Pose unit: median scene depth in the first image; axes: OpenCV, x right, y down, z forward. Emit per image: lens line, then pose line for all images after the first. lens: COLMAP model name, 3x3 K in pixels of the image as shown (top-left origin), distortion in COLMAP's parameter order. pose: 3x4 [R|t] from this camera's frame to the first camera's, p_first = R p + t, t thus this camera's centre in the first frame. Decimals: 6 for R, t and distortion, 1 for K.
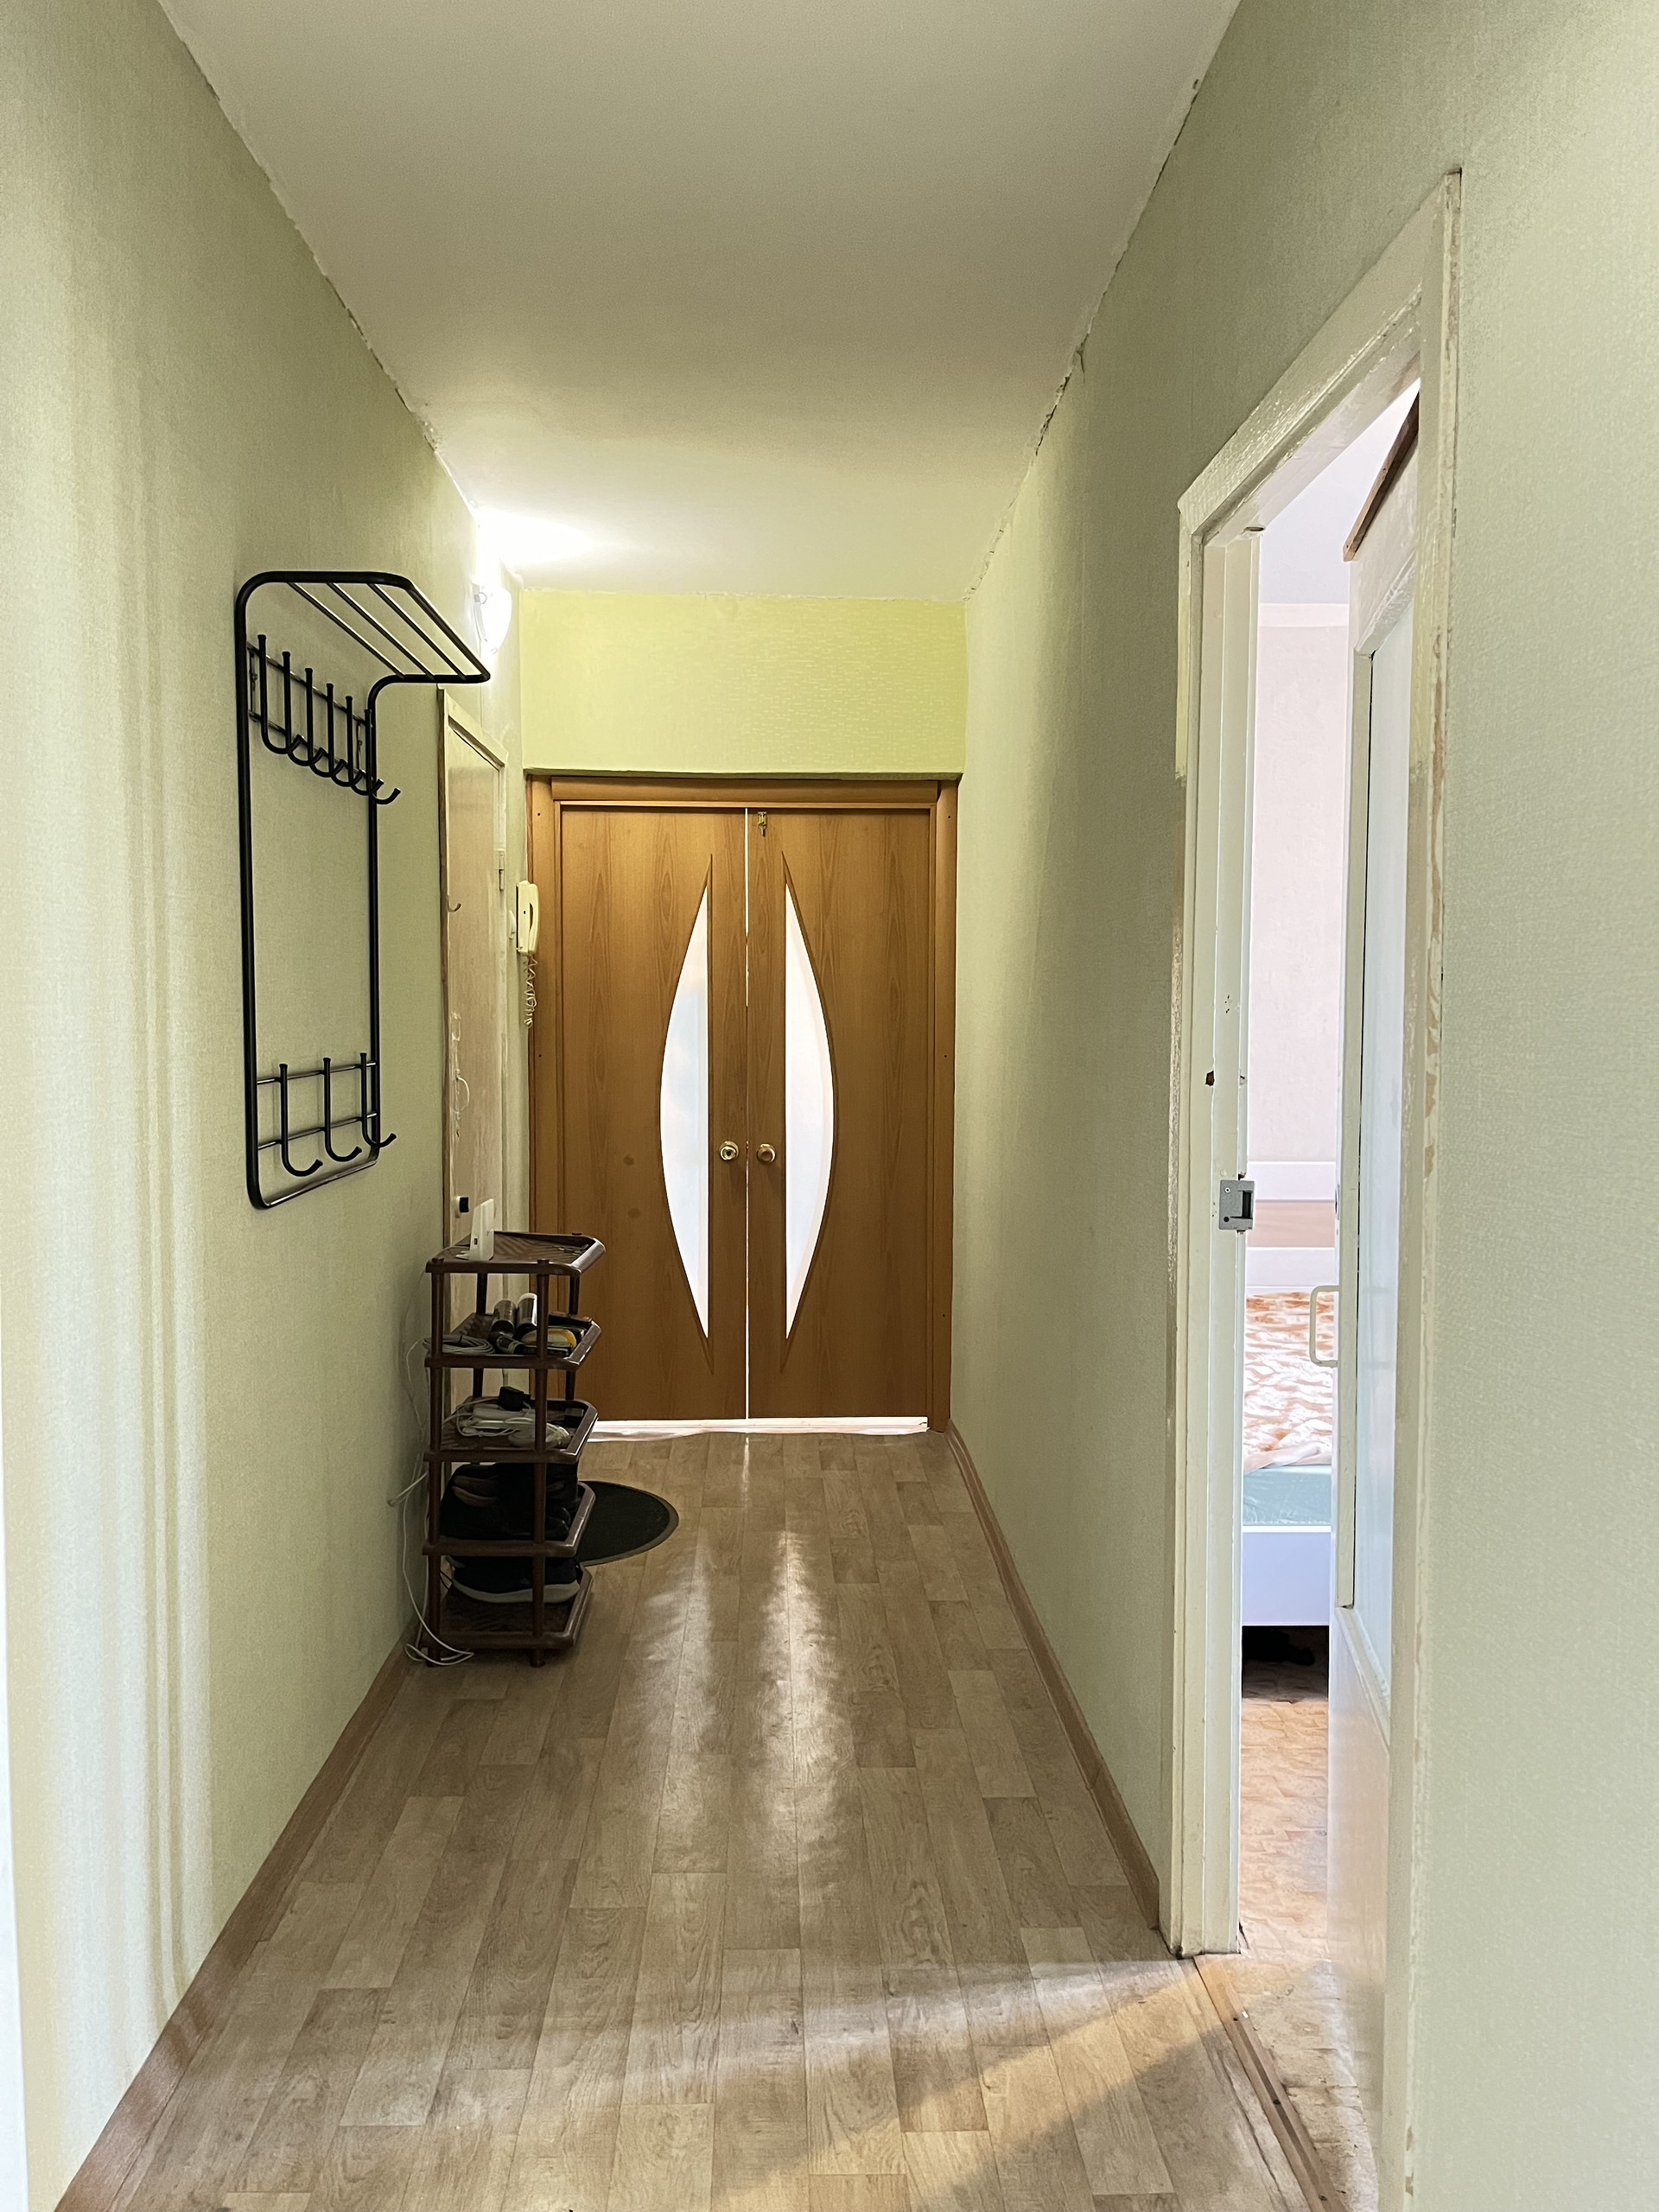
lens RADIAL K [[1663.3, 0, 829.7], [0, 1663.3, 1101.9], [0, 0, 1]] dist [0.010166, -0.000862]
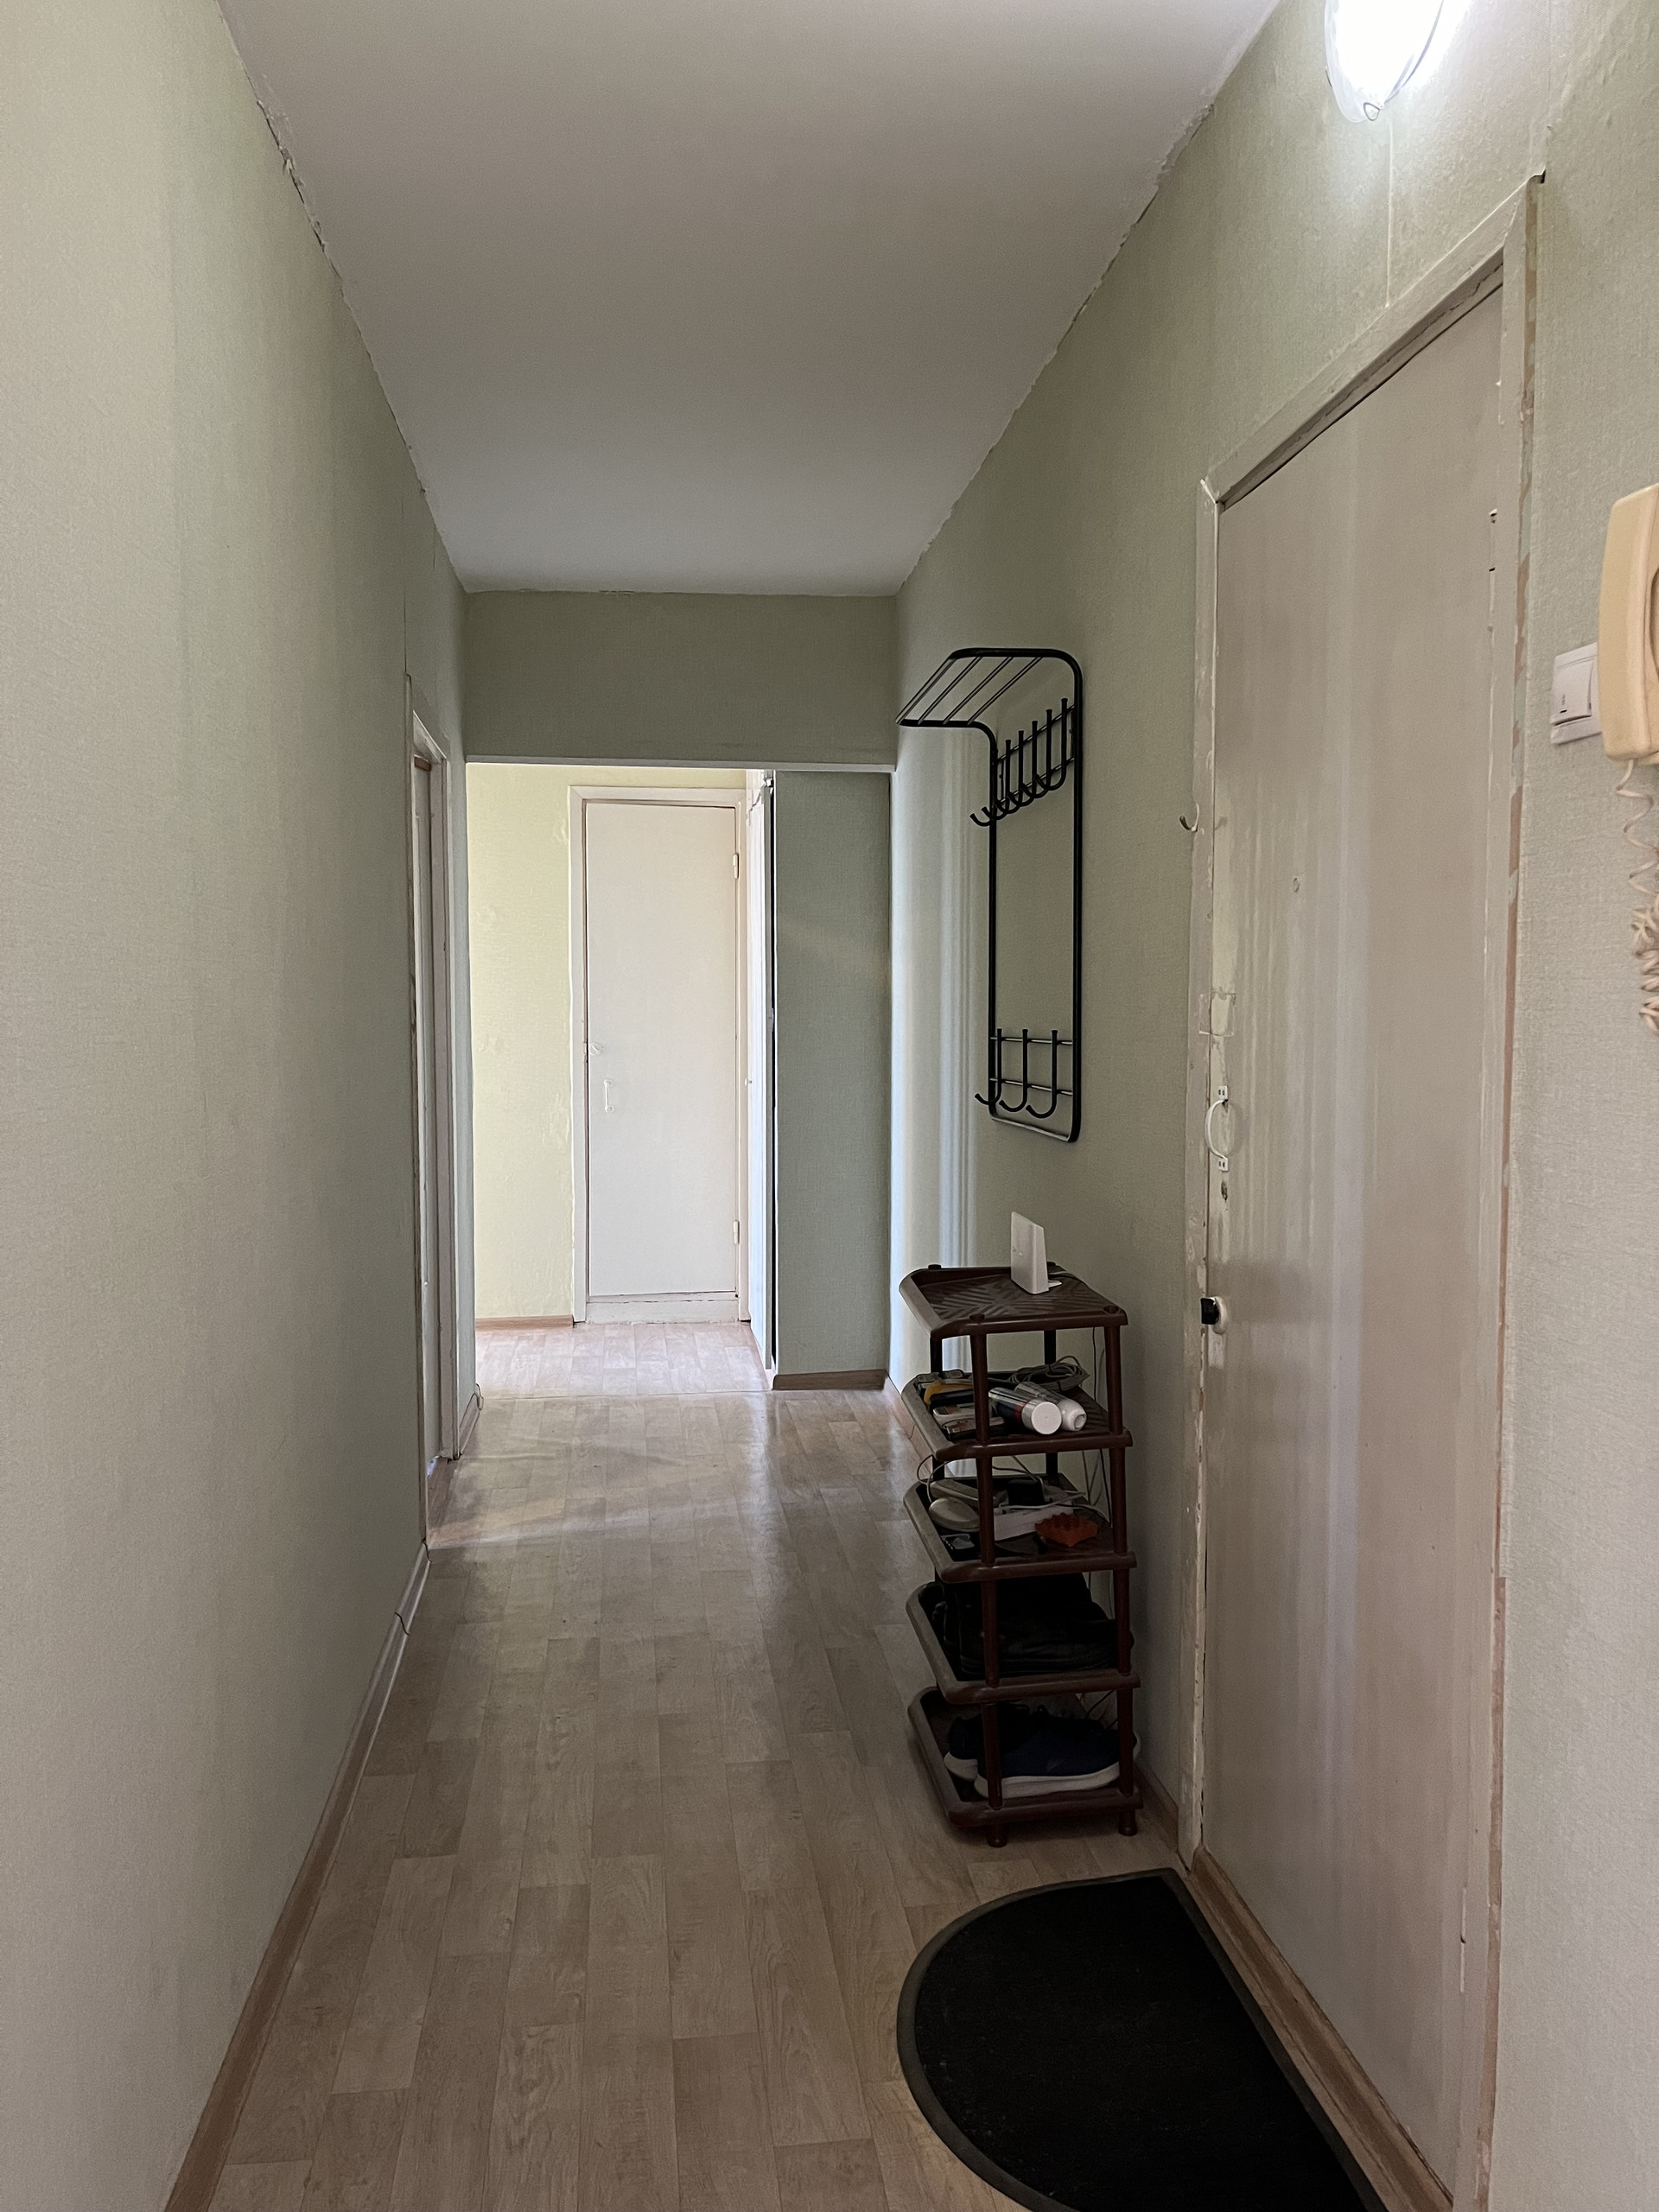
lens RADIAL K [[1663.3, 0, 828.2], [0, 1663.3, 1110.4], [0, 0, 1]] dist [0.010166, -0.000862]
pose [[-0.996613, -0.000459, -0.082234, -0.059355], [-0.010535, 0.992457, 0.122139, -0.140562], [0.081558, 0.122592, -0.989100, 2.683642]]
